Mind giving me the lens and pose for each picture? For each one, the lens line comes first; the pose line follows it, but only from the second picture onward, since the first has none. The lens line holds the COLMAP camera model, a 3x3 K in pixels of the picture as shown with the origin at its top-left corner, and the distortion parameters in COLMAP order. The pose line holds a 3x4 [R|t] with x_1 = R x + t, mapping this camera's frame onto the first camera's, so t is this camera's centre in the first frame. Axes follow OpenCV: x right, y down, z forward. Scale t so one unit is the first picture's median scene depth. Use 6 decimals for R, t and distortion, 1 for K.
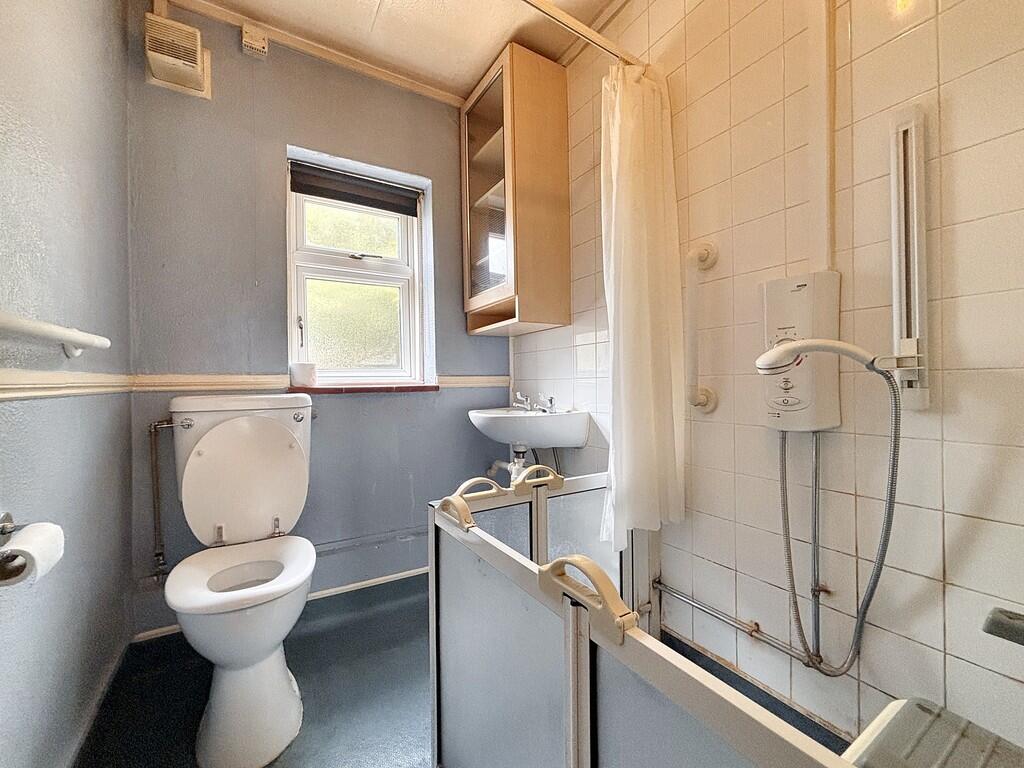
lens RADIAL K [[407.9, 0, 511.4], [0, 407.9, 385.5], [0, 0, 1]] dist [0.003168, 0.000422]
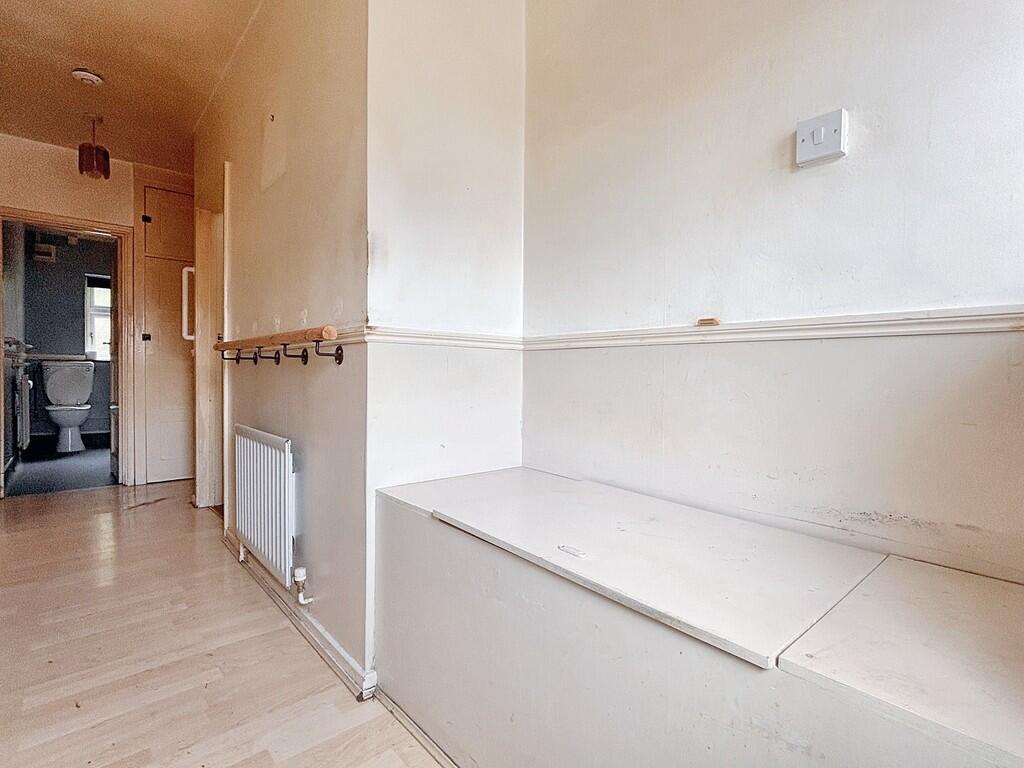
lens RADIAL K [[489.9, 0, 512.0], [0, 489.9, 384.0], [0, 0, 1]] dist [0.002901, 0.000619]
pose [[0.985110, 0.017482, 0.171032, 1.787724], [-0.020722, 0.999638, 0.017174, 0.052999], [-0.170670, -0.020462, 0.985116, -2.859942]]
